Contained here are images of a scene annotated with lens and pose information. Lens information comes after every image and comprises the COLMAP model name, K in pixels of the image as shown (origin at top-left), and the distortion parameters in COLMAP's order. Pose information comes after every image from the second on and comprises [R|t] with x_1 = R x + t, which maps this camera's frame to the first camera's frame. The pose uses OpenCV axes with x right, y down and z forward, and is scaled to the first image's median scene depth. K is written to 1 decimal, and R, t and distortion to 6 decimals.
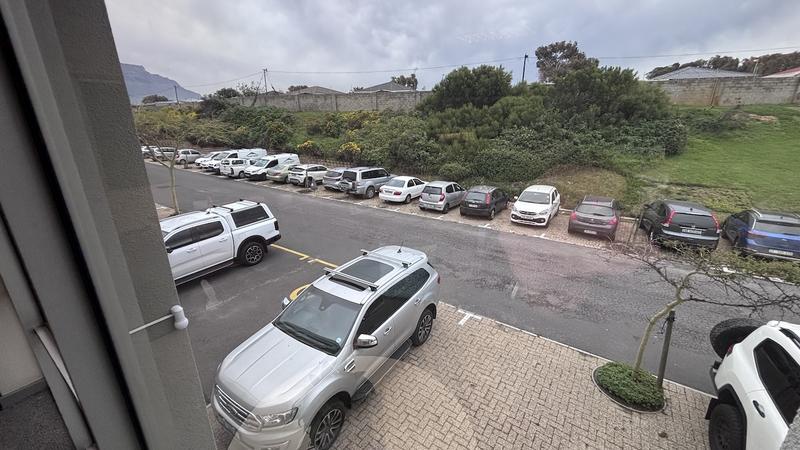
lens RADIAL K [[321.7, 0, 399.4], [0, 321.7, 225.6], [0, 0, 1]] dist [-0.001818, -0.000008]
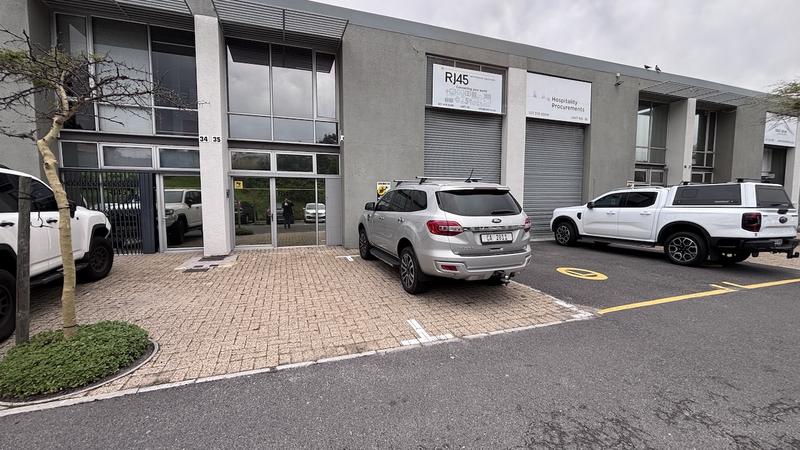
lens RADIAL K [[321.7, 0, 397.9], [0, 321.7, 222.5], [0, 0, 1]] dist [-0.001818, -0.000008]
pose [[-0.585729, 0.060037, -0.808280, 0.374345], [-0.258266, 0.931444, 0.256340, 0.013896], [0.768258, 0.358897, -0.530069, 0.723501]]
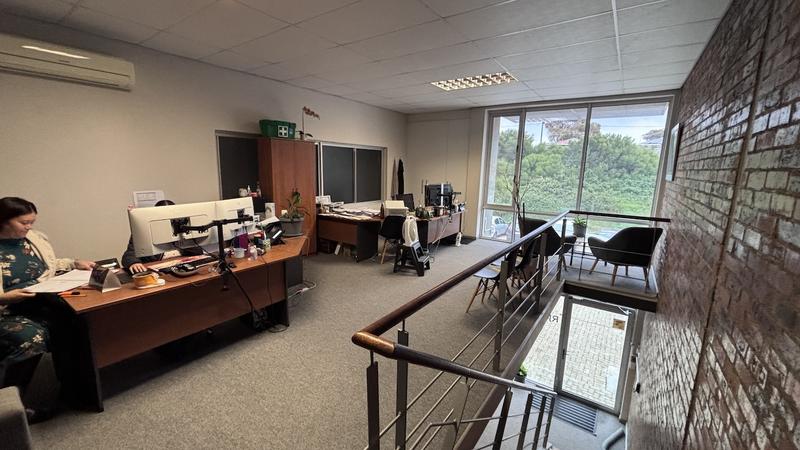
lens RADIAL K [[321.7, 0, 399.2], [0, 321.7, 223.9], [0, 0, 1]] dist [-0.001818, -0.000008]
pose [[0.999362, 0.031459, -0.016904, -0.299241], [-0.033584, 0.988826, -0.145239, 0.136310], [0.012146, 0.145714, 0.989252, -0.415482]]
